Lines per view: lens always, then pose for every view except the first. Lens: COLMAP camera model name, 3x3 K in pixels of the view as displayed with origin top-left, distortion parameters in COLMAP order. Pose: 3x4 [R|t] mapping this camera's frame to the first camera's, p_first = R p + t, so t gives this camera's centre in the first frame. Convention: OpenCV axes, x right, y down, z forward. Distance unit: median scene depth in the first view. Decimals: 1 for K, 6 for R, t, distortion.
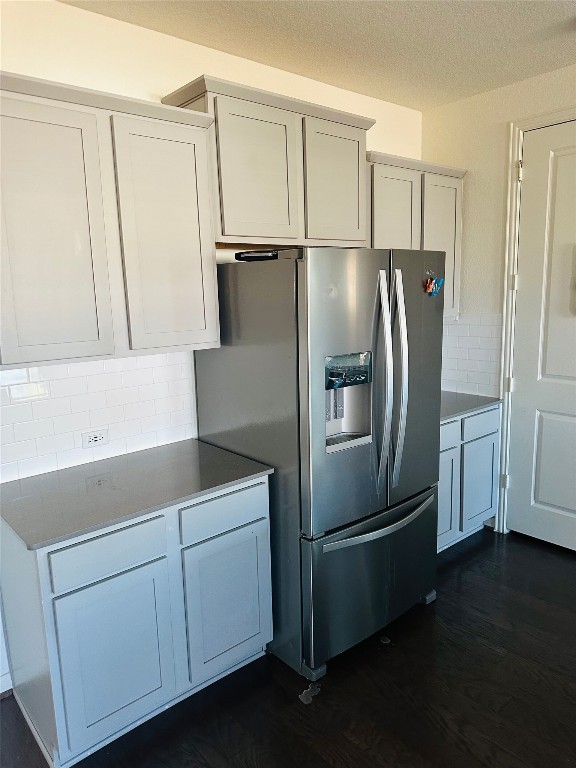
lens RADIAL K [[539.8, 0, 284.0], [0, 539.8, 388.0], [0, 0, 1]] dist [0.053111, -0.000933]
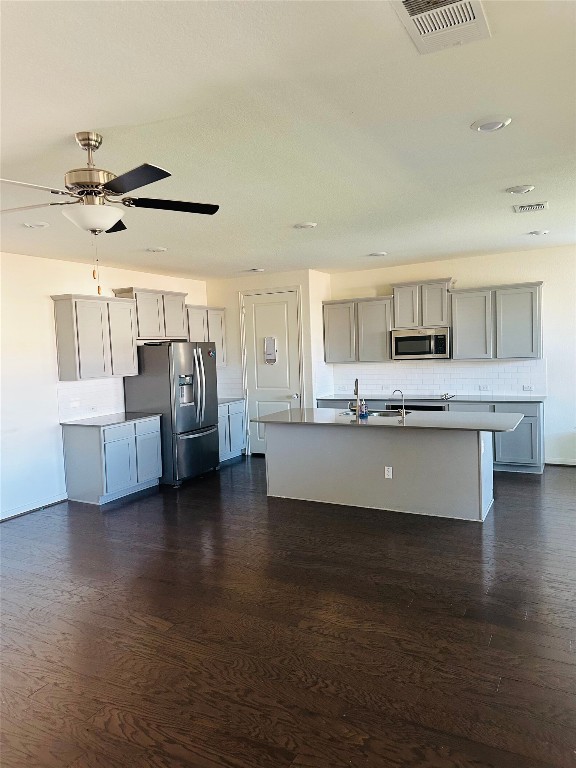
lens RADIAL K [[539.8, 0, 289.5], [0, 539.8, 390.3], [0, 0, 1]] dist [0.053111, -0.000933]
pose [[0.935483, -0.028944, 0.352185, -0.362275], [0.068814, 0.992482, -0.101218, 0.331046], [-0.346608, 0.118923, 0.930441, -1.819167]]
